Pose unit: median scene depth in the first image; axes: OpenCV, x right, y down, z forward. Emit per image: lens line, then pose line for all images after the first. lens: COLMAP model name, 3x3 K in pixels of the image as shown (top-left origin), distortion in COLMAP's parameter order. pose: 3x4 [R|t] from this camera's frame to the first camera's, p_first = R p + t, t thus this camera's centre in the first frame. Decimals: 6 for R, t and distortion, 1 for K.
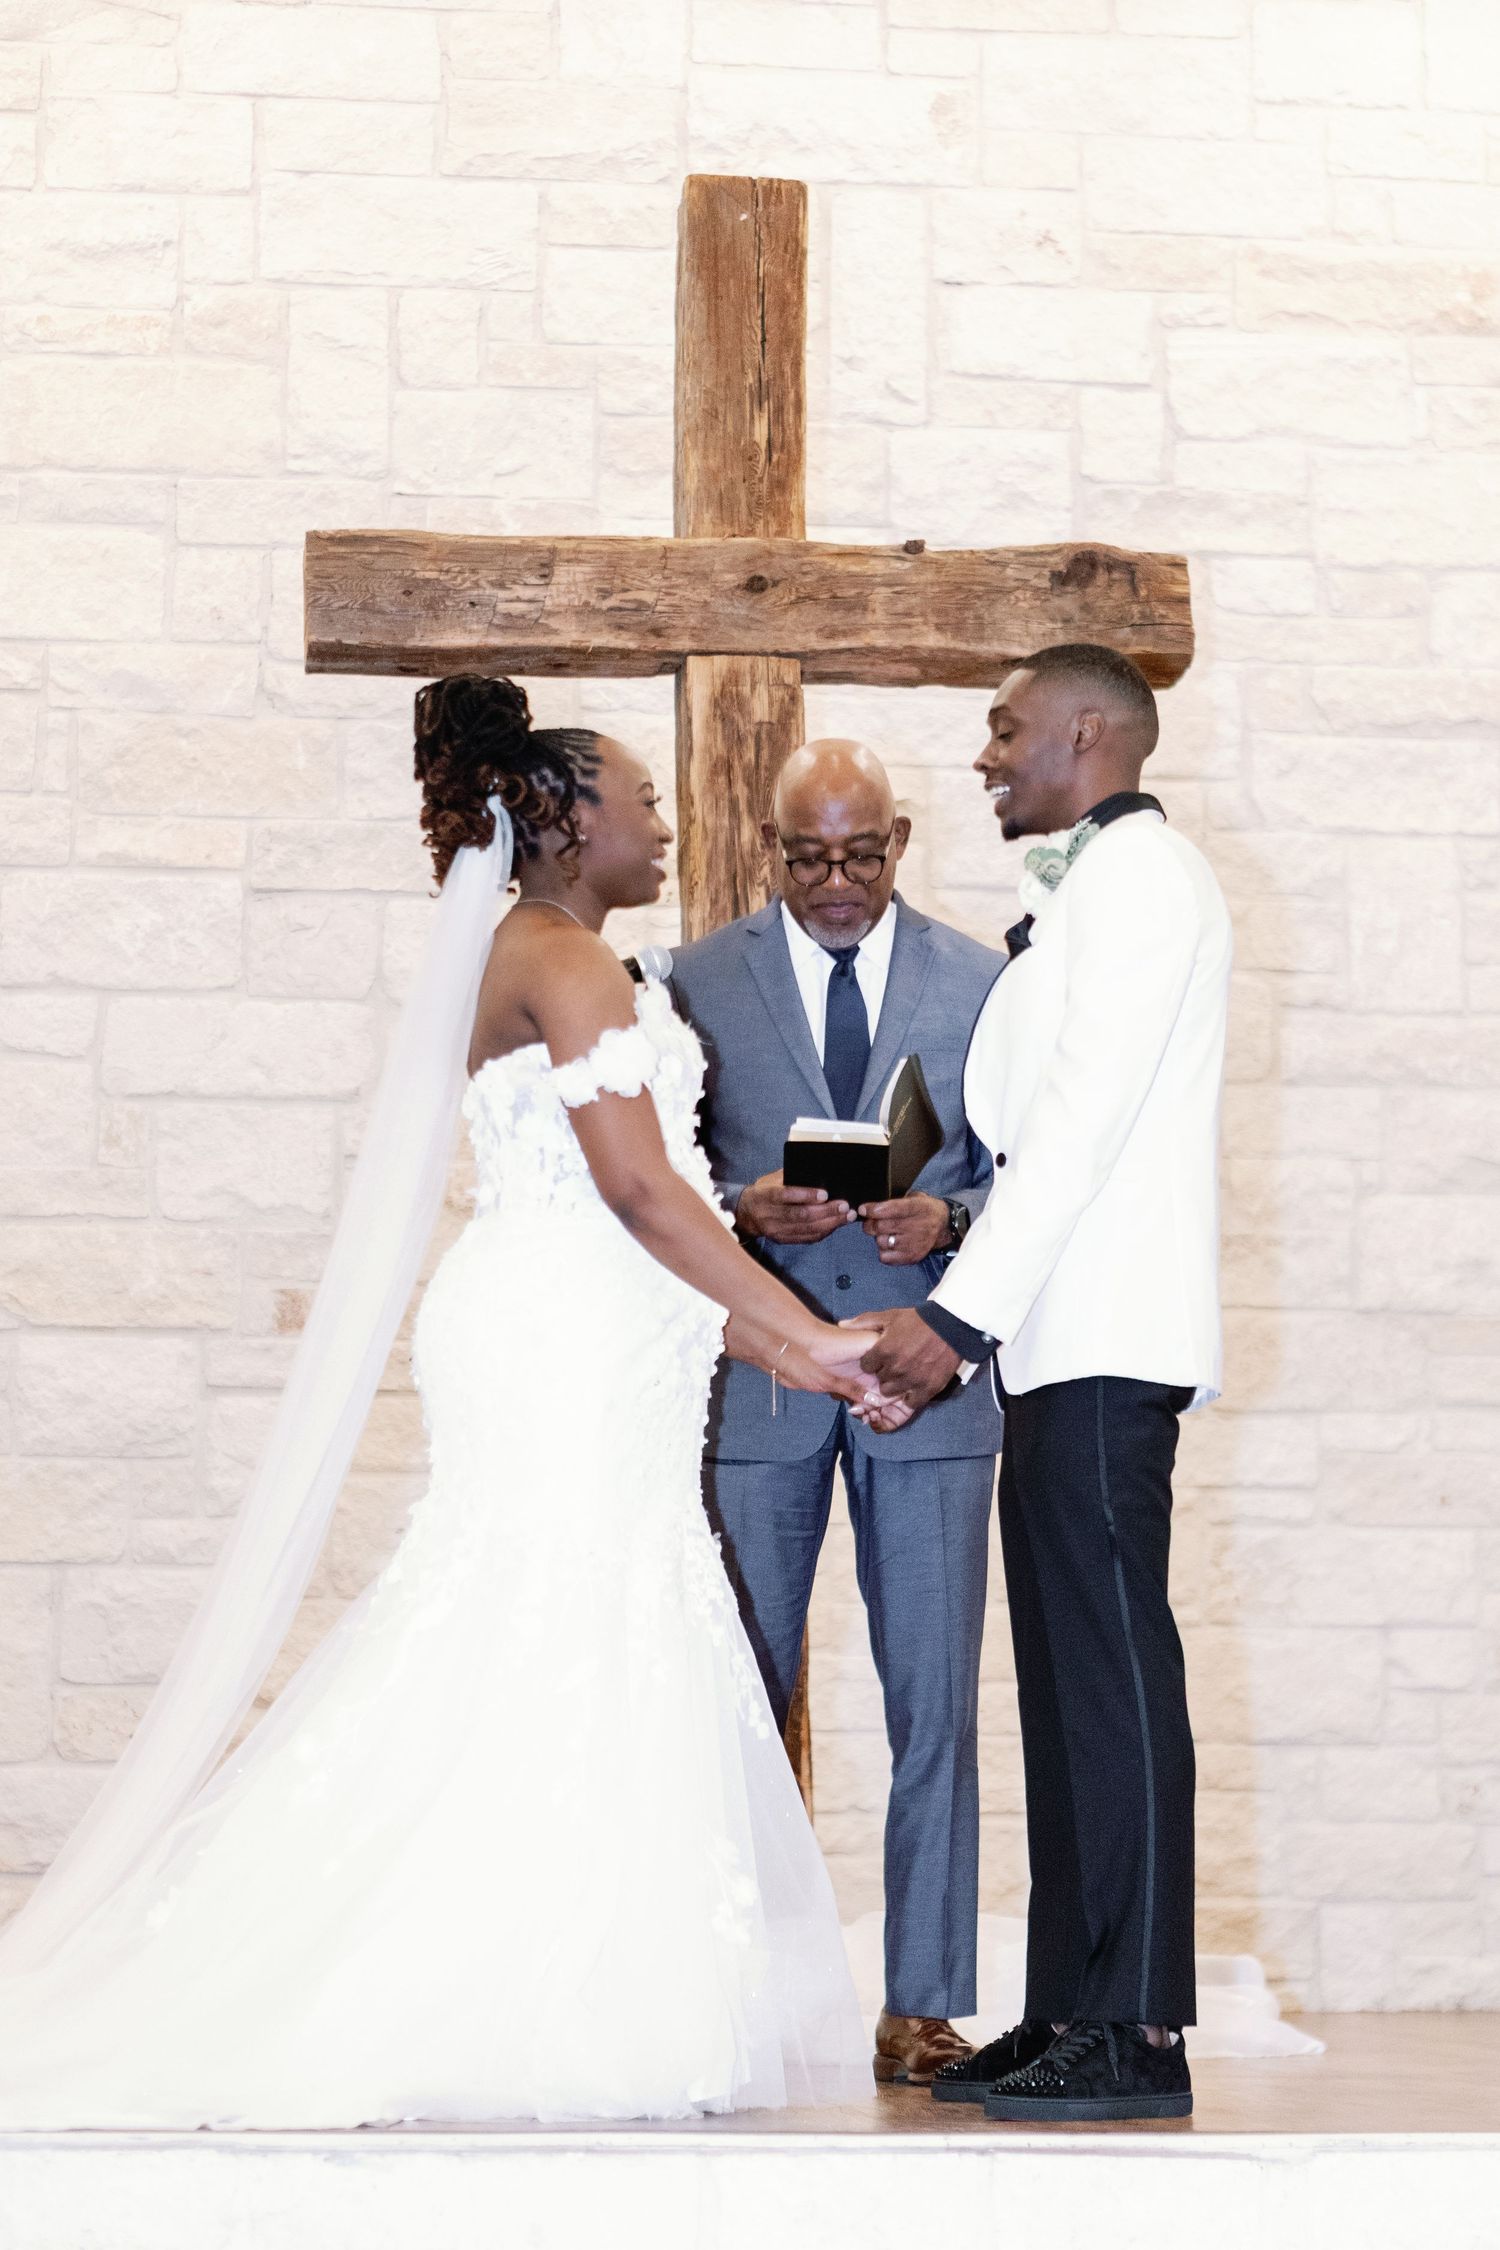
lens RADIAL K [[4497.0, 0, 850.9], [0, 4497.0, 1125.3], [0, 0, 1]] dist [-0.057612, 0.000000]
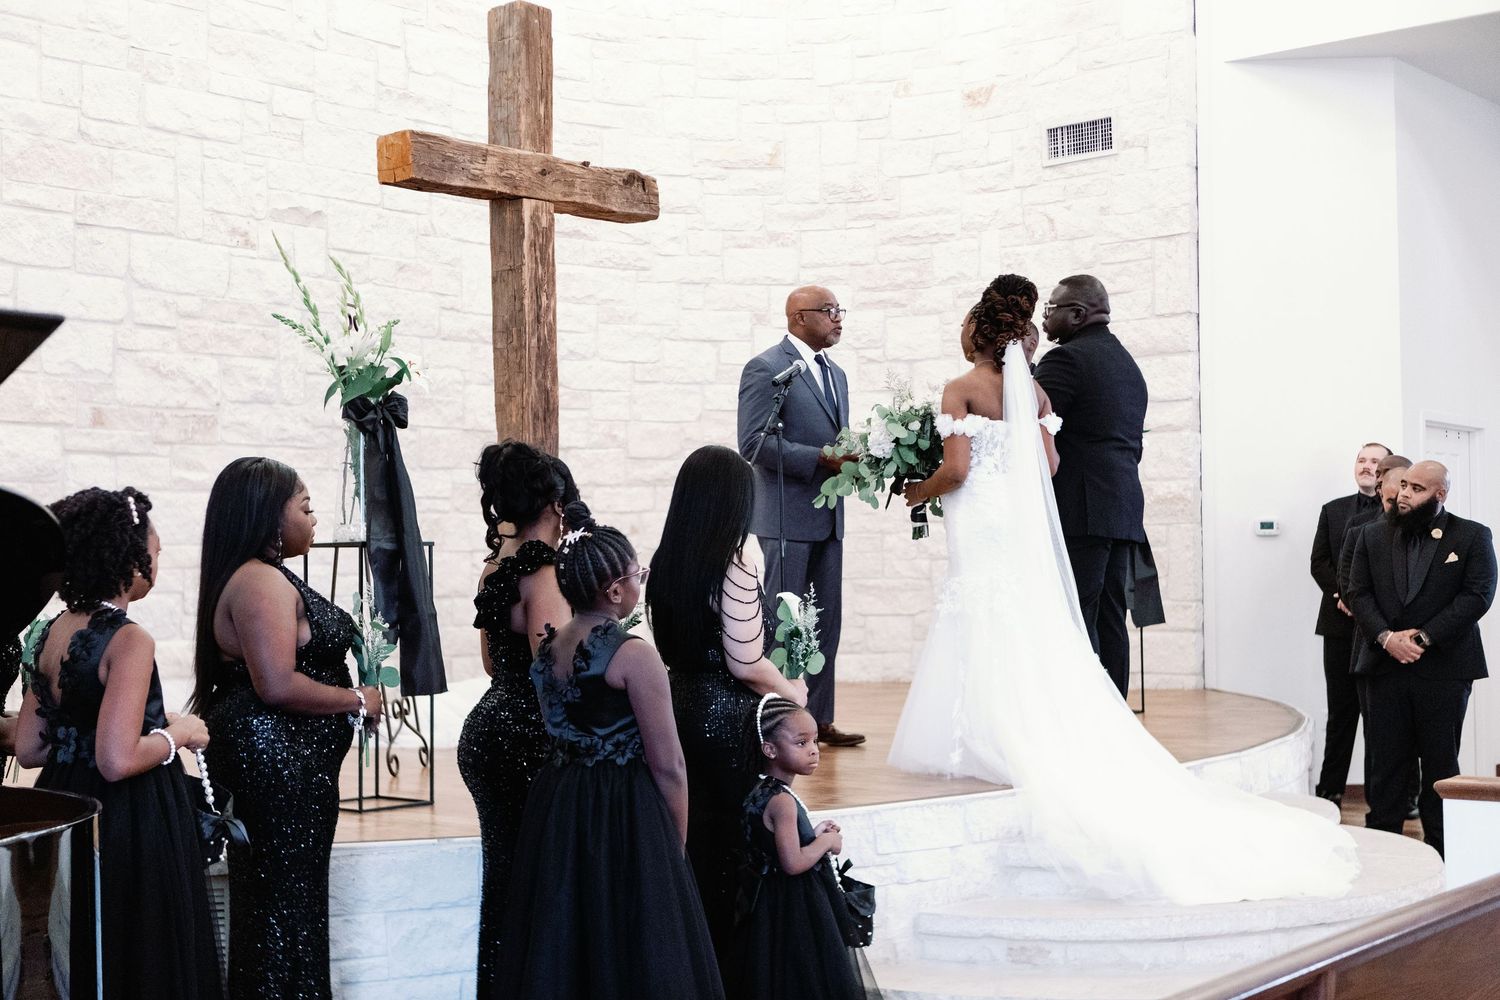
lens RADIAL K [[1990.8, 0, 742.8], [0, 1990.8, 499.6], [0, 0, 1]] dist [-0.020375, 0.000000]
pose [[0.725578, 0.010199, 0.688065, -0.567007], [-0.099795, 0.990879, 0.090549, -0.039229], [-0.680865, -0.134366, 0.719978, 0.063673]]
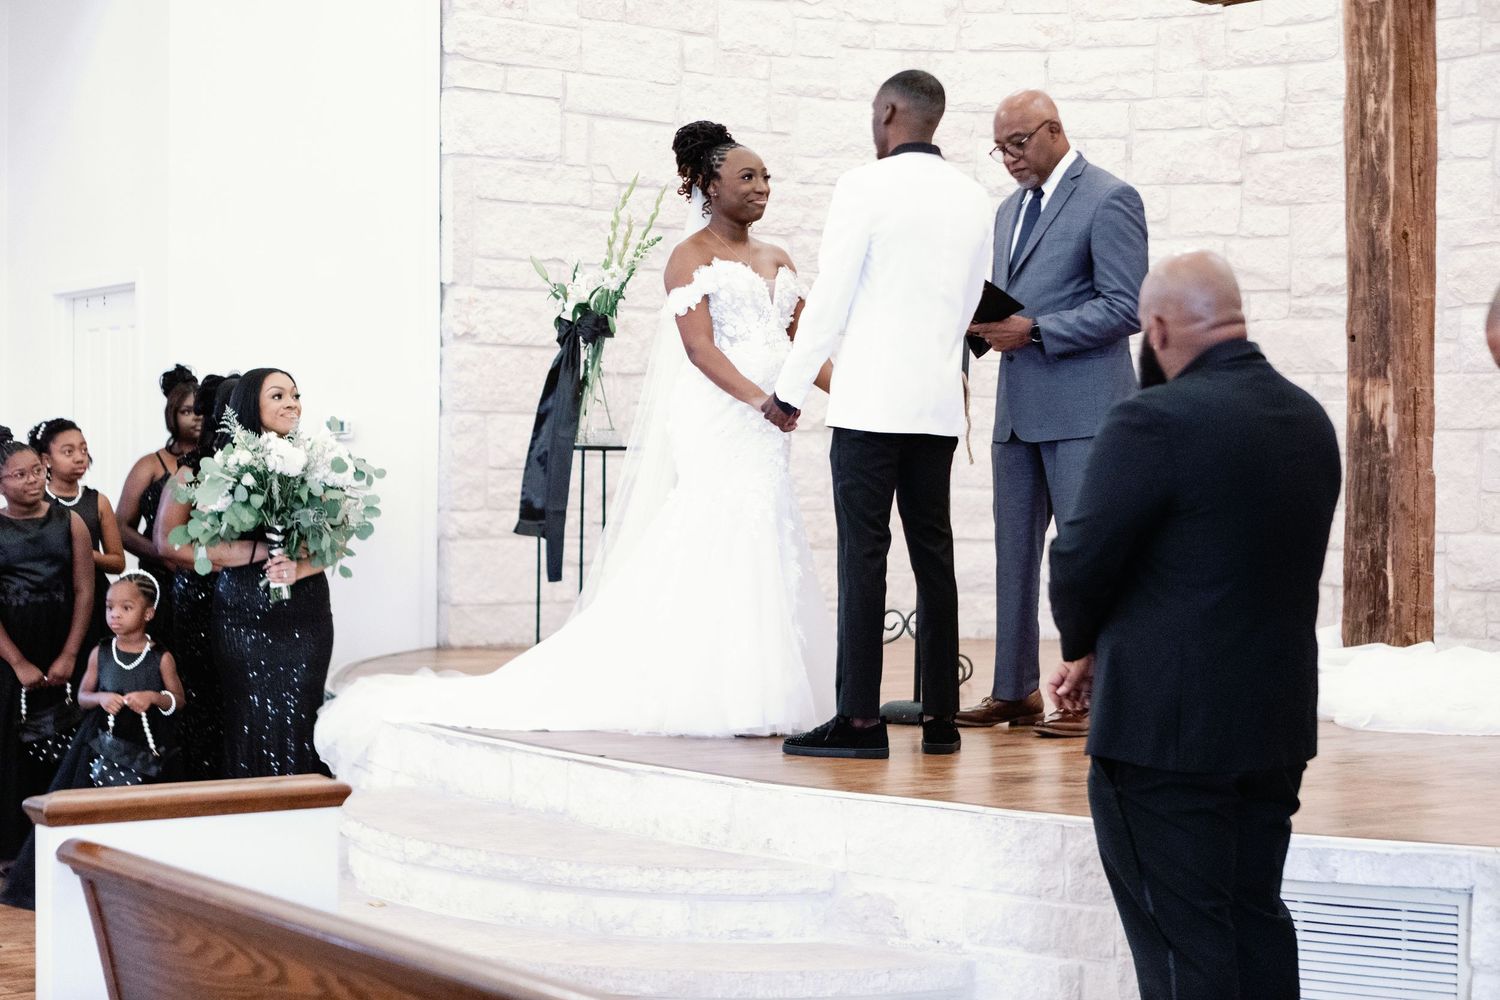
lens RADIAL K [[2699.8, 0, 714.0], [0, 2699.8, 563.2], [0, 0, 1]] dist [-0.097633, 0.000000]
pose [[0.507488, 0.029838, -0.861142, 0.623364], [0.136691, 0.983957, 0.114648, -0.020462], [0.850747, -0.175893, 0.495268, 0.148953]]
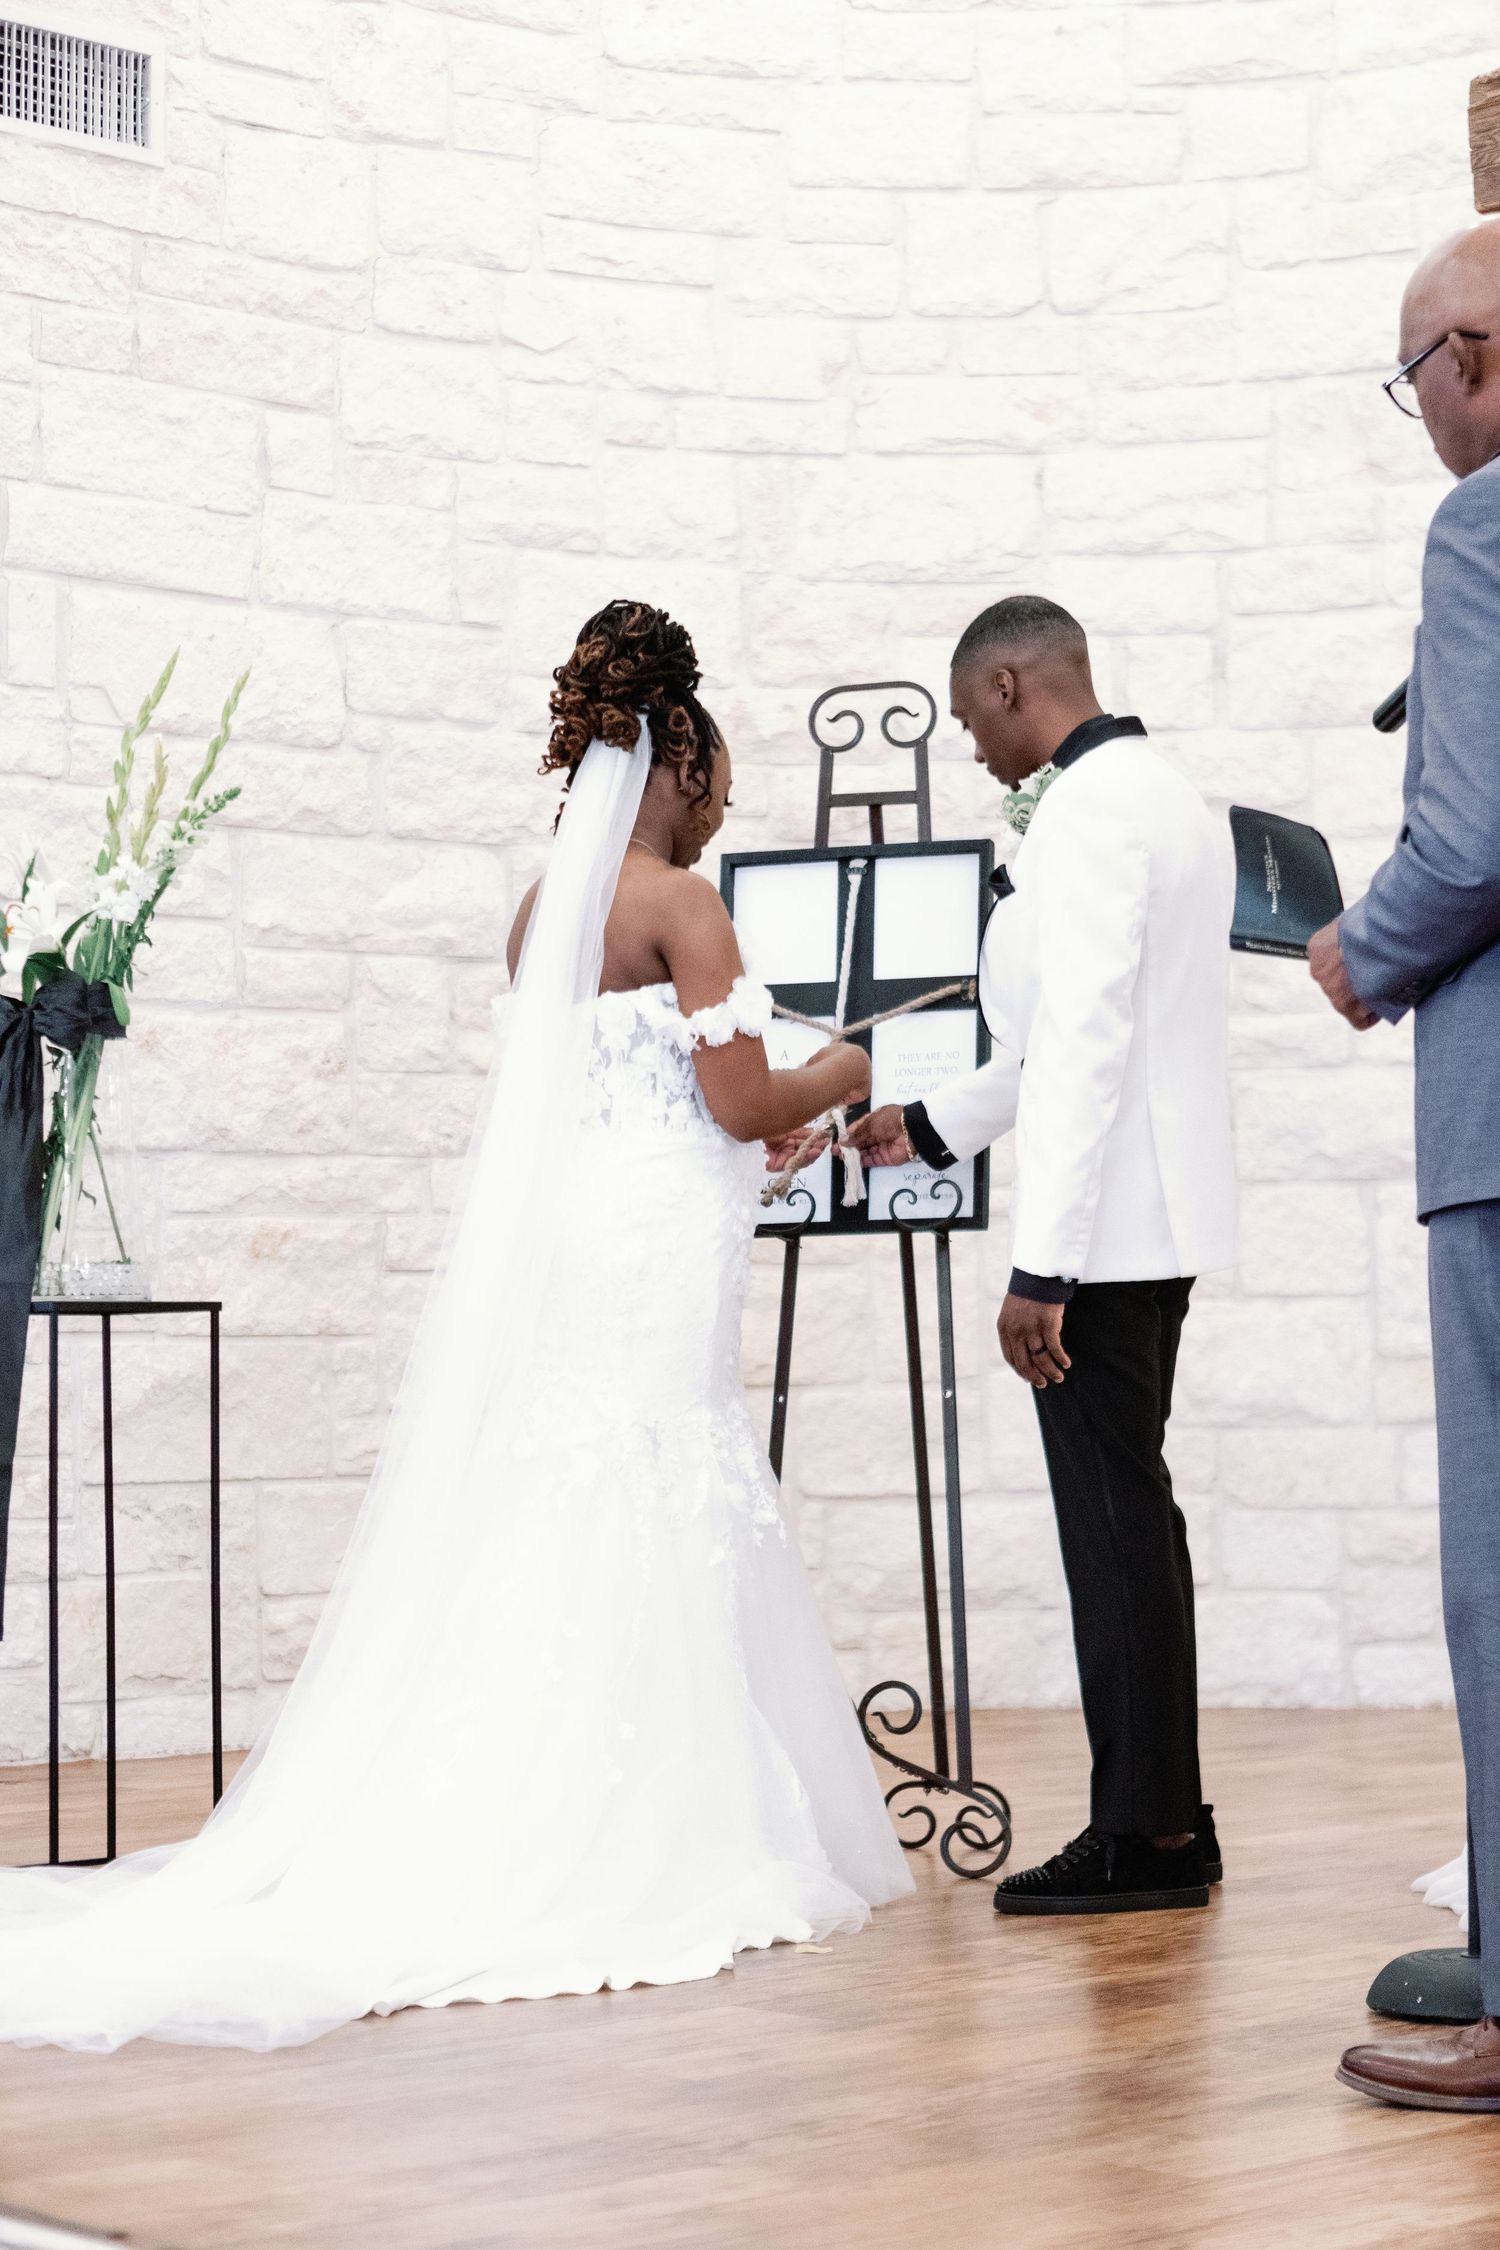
lens RADIAL K [[4371.4, 0, 810.3], [0, 4371.4, 1096.2], [0, 0, 1]] dist [-0.068362, 0.000000]
pose [[0.606508, -0.064016, -0.792496, 0.343435], [0.152465, 0.987619, 0.036906, 0.005695], [0.780322, -0.143212, 0.608760, 0.295999]]
